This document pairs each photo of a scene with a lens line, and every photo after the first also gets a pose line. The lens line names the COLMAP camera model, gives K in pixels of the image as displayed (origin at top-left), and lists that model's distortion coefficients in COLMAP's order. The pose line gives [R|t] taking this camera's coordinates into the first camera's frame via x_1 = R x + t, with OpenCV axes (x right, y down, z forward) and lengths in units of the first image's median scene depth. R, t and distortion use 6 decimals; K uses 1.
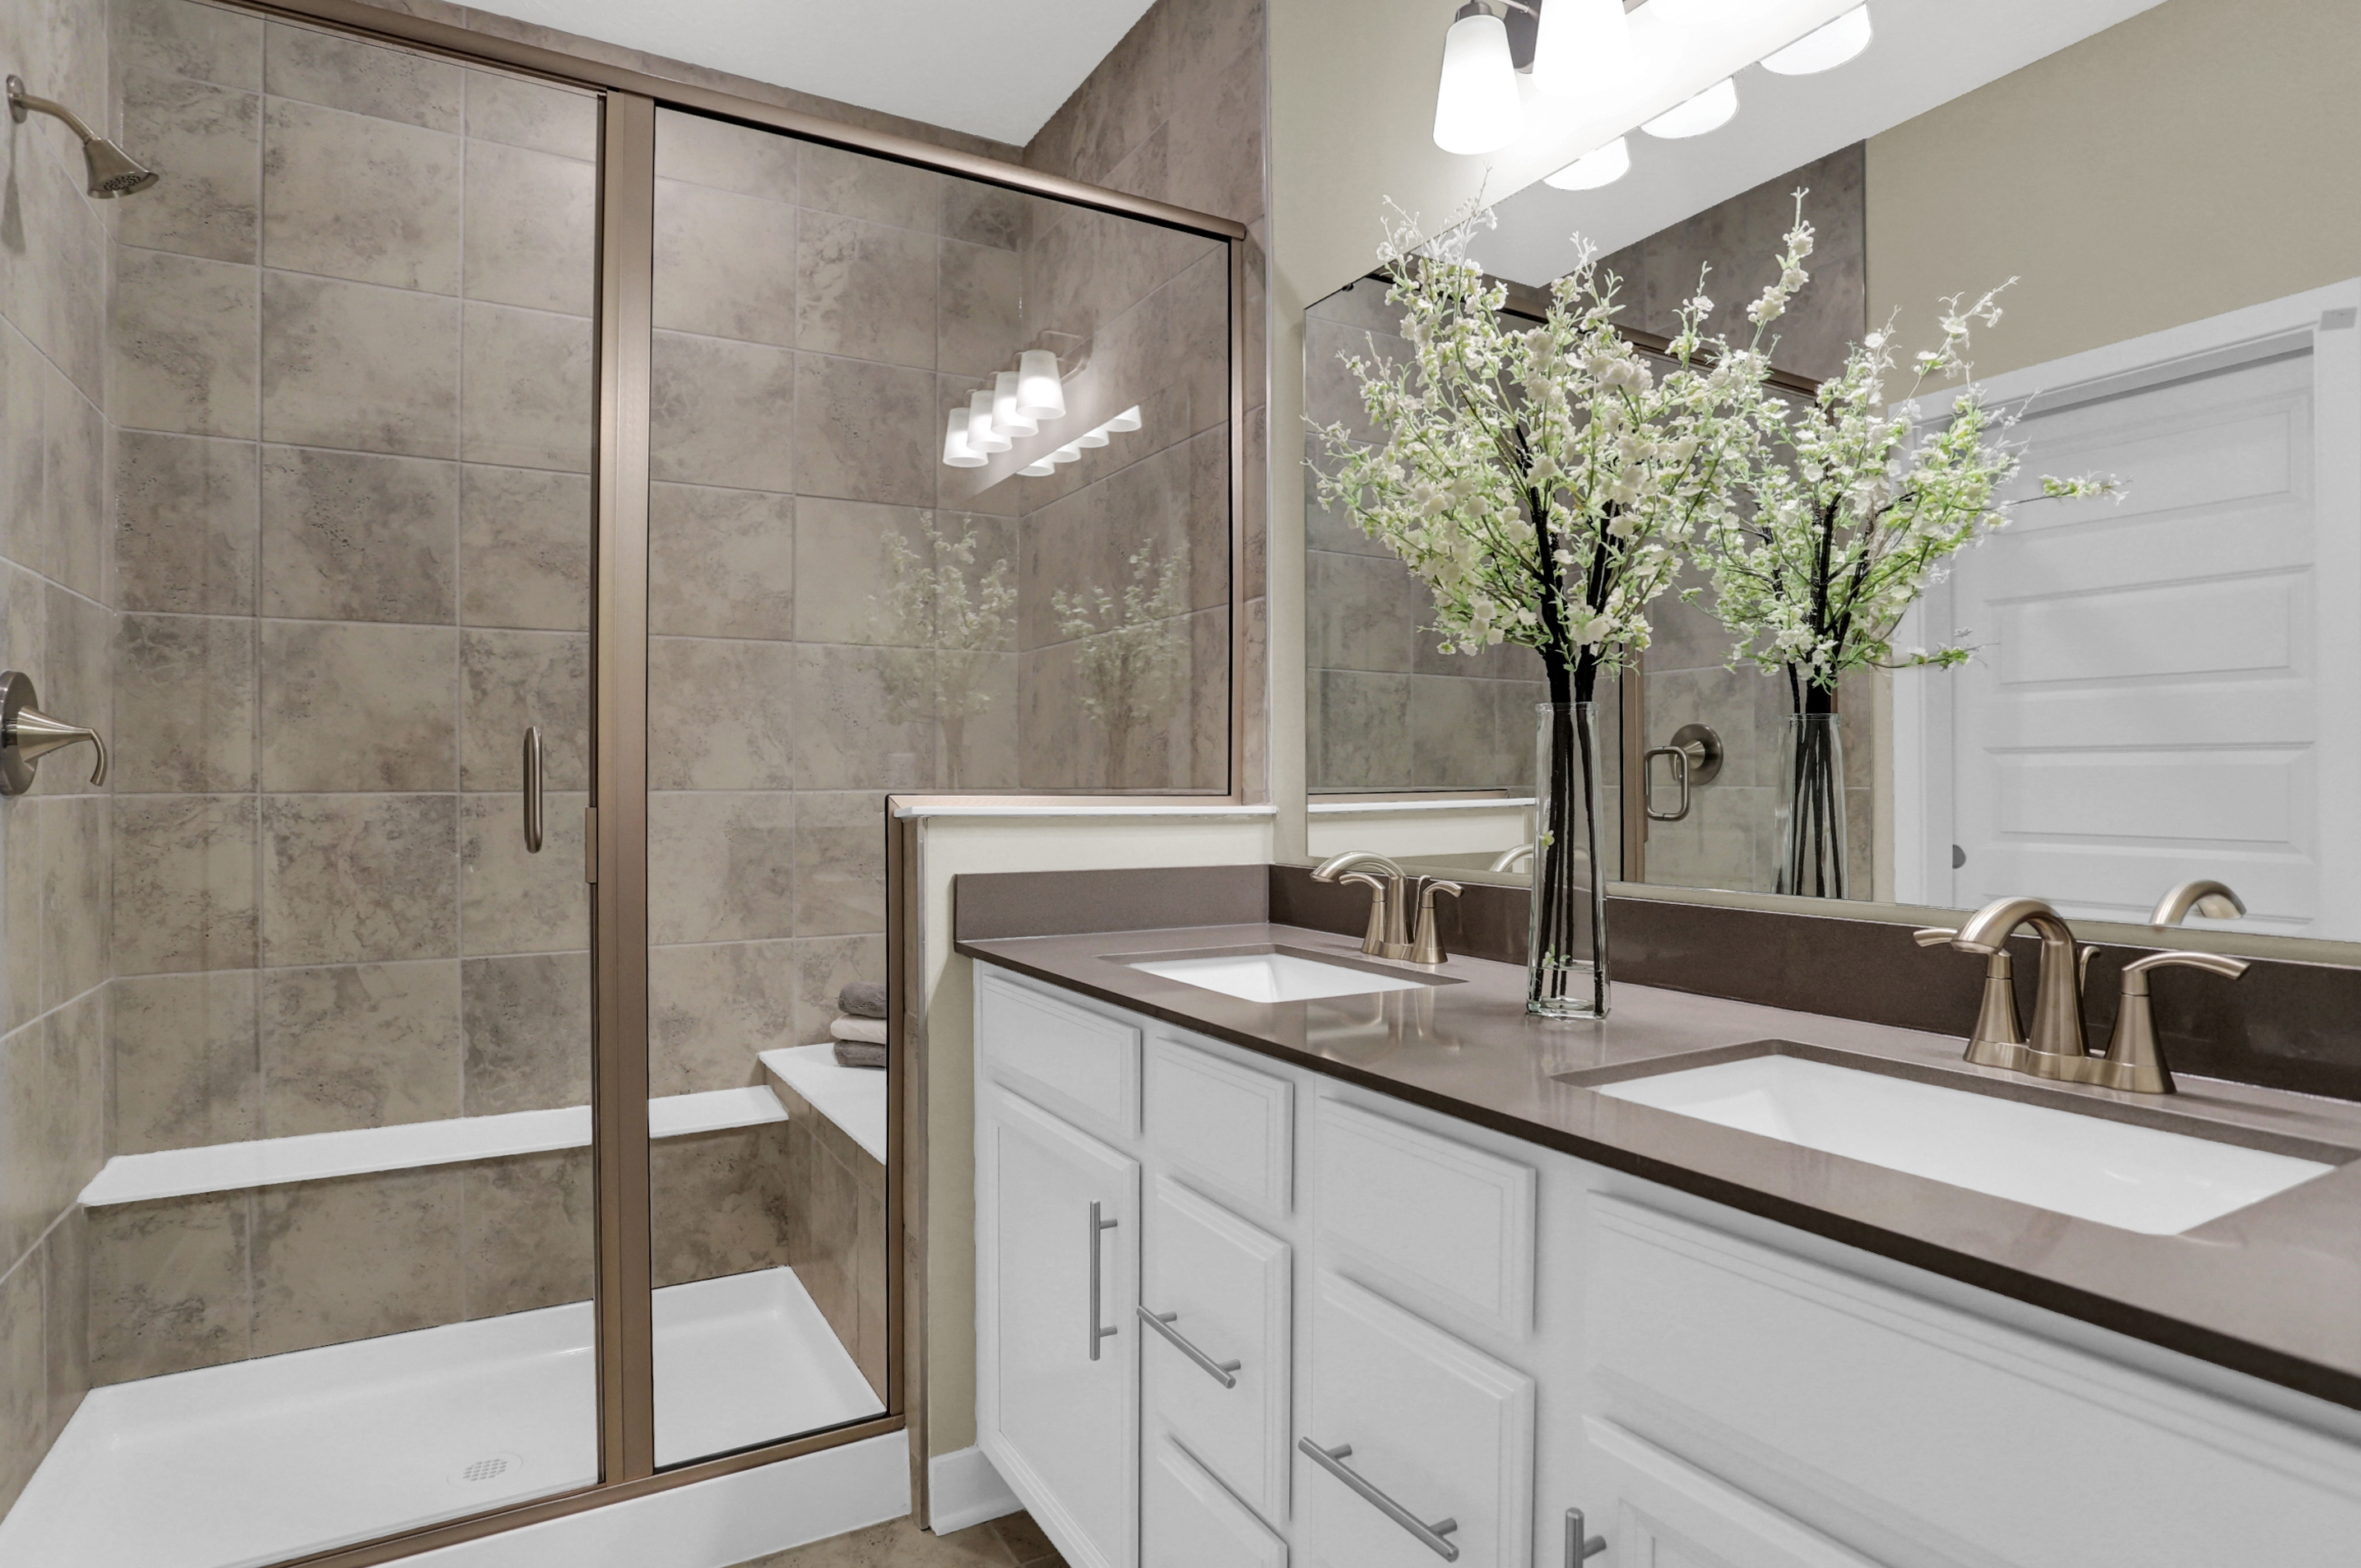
lens RADIAL K [[1255.0, 0, 1171.3], [0, 1255.0, 769.5], [0, 0, 1]] dist [-0.082517, 0.046869]
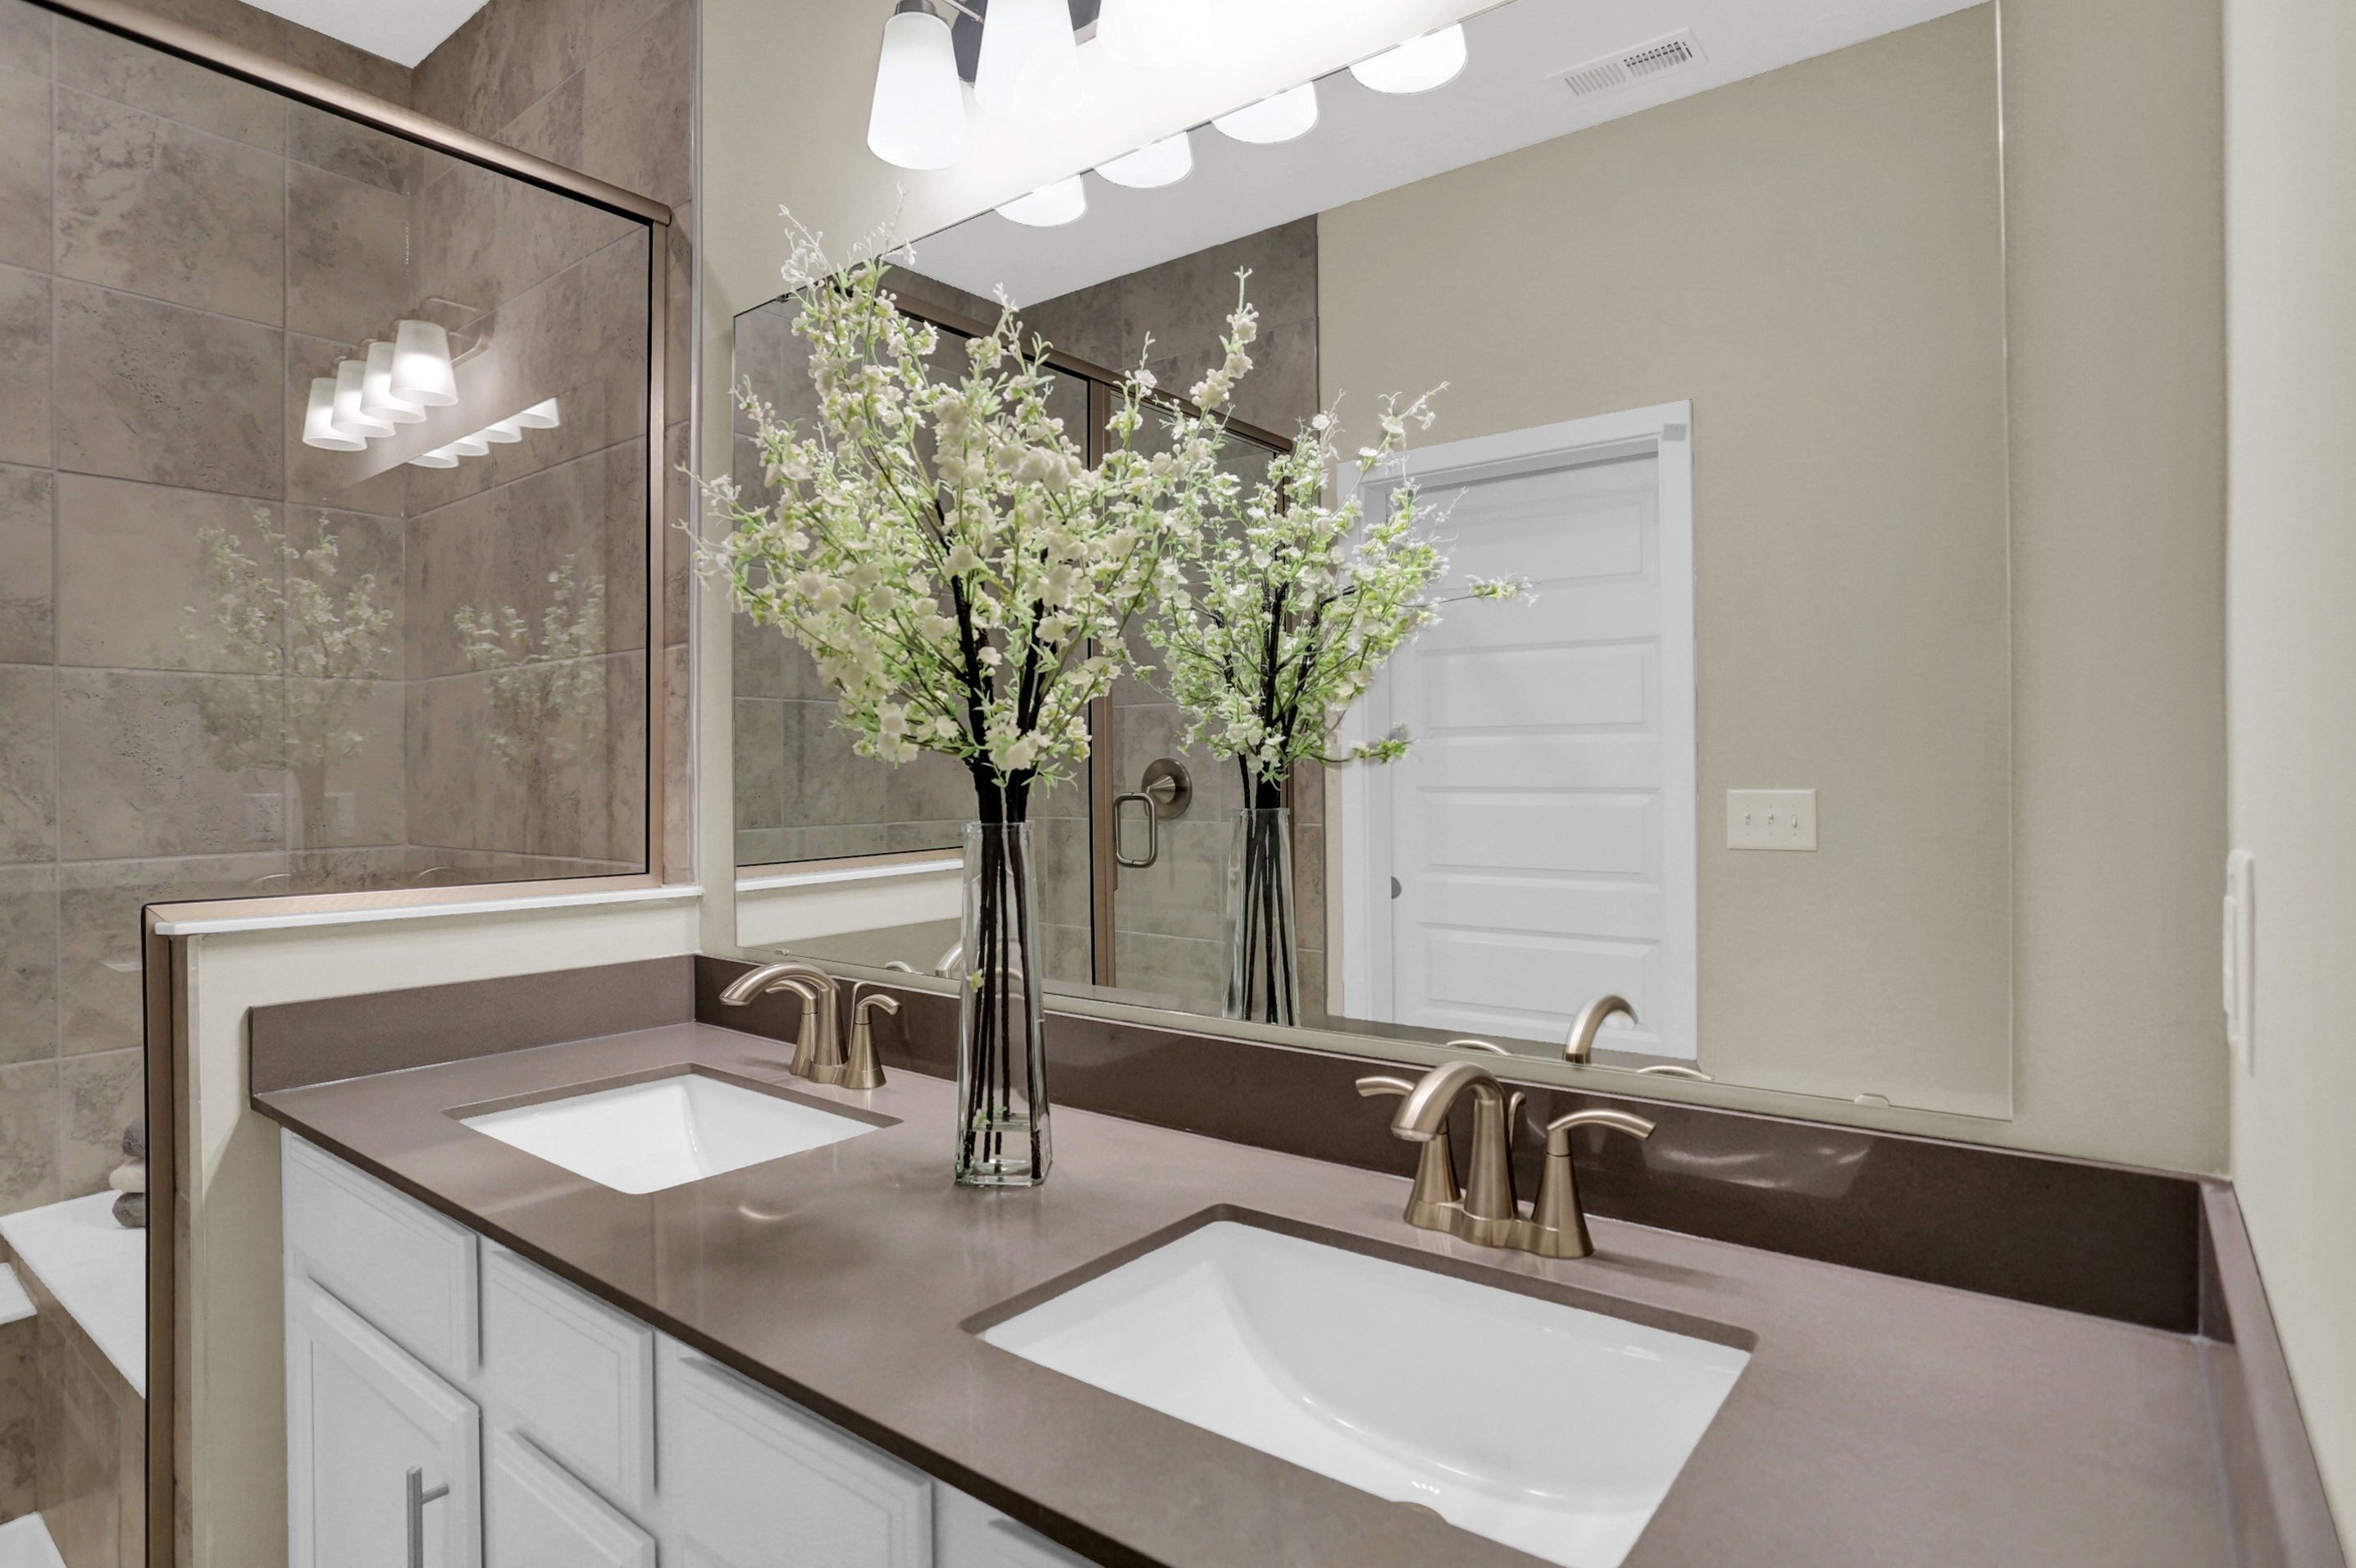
lens RADIAL K [[1241.2, 0, 1179.7], [0, 1241.2, 761.8], [0, 0, 1]] dist [-0.066467, 0.030928]
pose [[0.920829, -0.005562, 0.389928, 0.047963], [0.006685, 0.999977, -0.001522, -0.045438], [-0.389910, 0.004008, 0.920844, 0.075602]]
